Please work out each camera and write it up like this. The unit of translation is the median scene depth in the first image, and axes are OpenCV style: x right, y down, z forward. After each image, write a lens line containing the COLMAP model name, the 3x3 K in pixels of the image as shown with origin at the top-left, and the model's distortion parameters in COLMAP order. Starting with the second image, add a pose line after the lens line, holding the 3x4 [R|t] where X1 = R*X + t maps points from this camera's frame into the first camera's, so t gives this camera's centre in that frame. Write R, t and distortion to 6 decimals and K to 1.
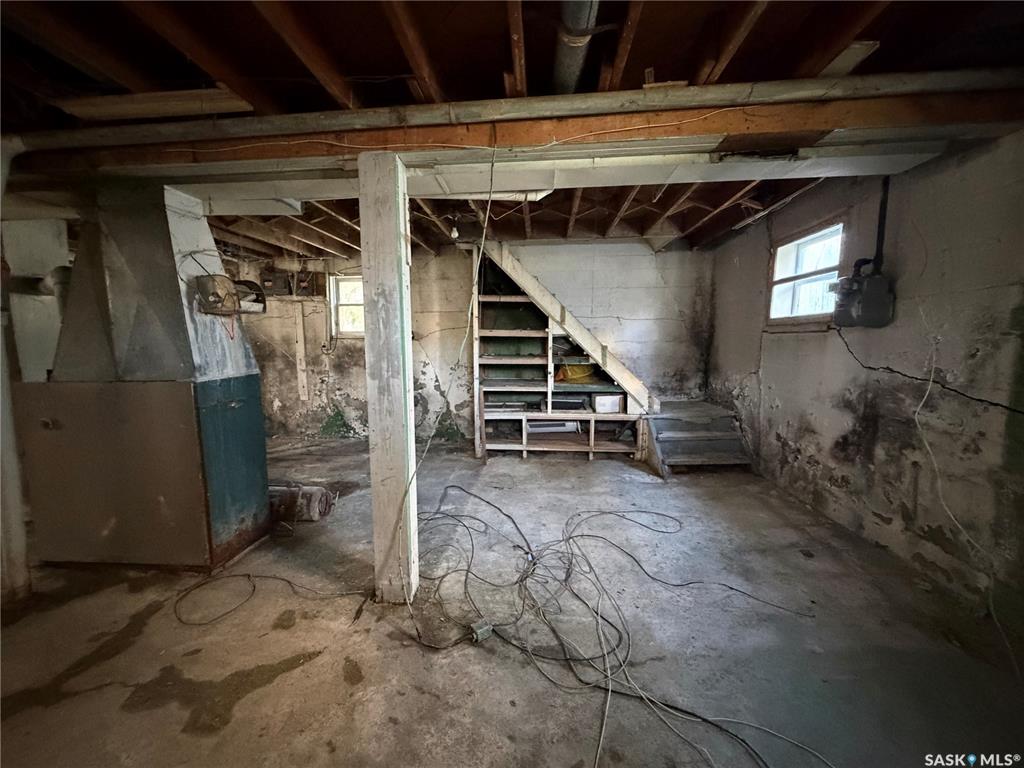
lens RADIAL K [[409.4, 0, 508.7], [0, 409.4, 383.6], [0, 0, 1]] dist [-0.000777, 0.001276]
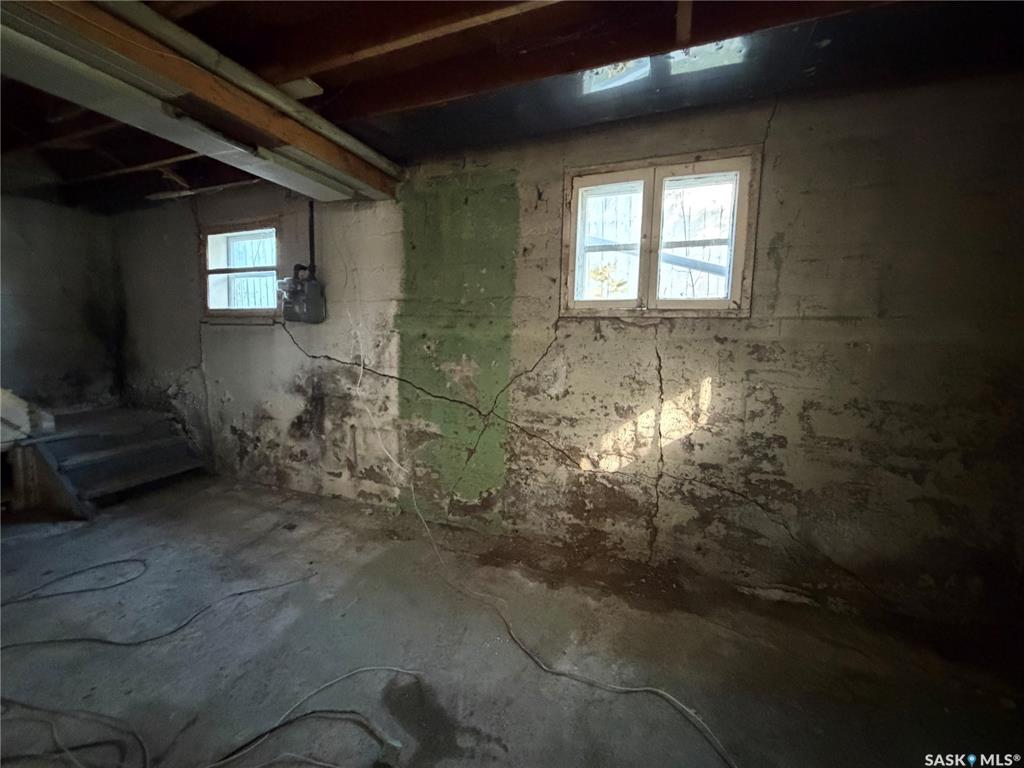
lens RADIAL K [[409.4, 0, 510.1], [0, 409.4, 383.3], [0, 0, 1]] dist [-0.000777, 0.001276]
pose [[0.289670, -0.089375, 0.952945, -0.101884], [0.078111, 0.994517, 0.069530, 0.001101], [-0.953934, 0.054295, 0.295063, 0.081511]]
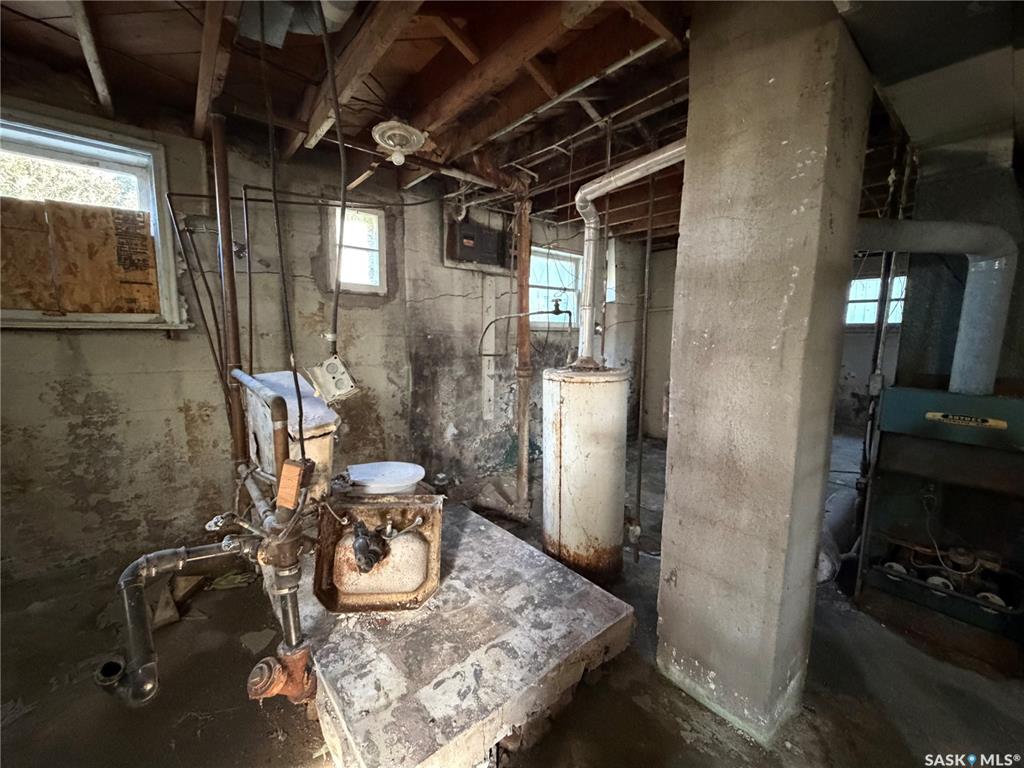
lens RADIAL K [[409.4, 0, 512.6], [0, 409.4, 383.7], [0, 0, 1]] dist [-0.000777, 0.001276]
pose [[0.720835, -0.075491, 0.688984, -1.879617], [0.060917, 0.997104, 0.045518, -0.096895], [-0.690425, 0.009160, 0.723346, 0.947881]]
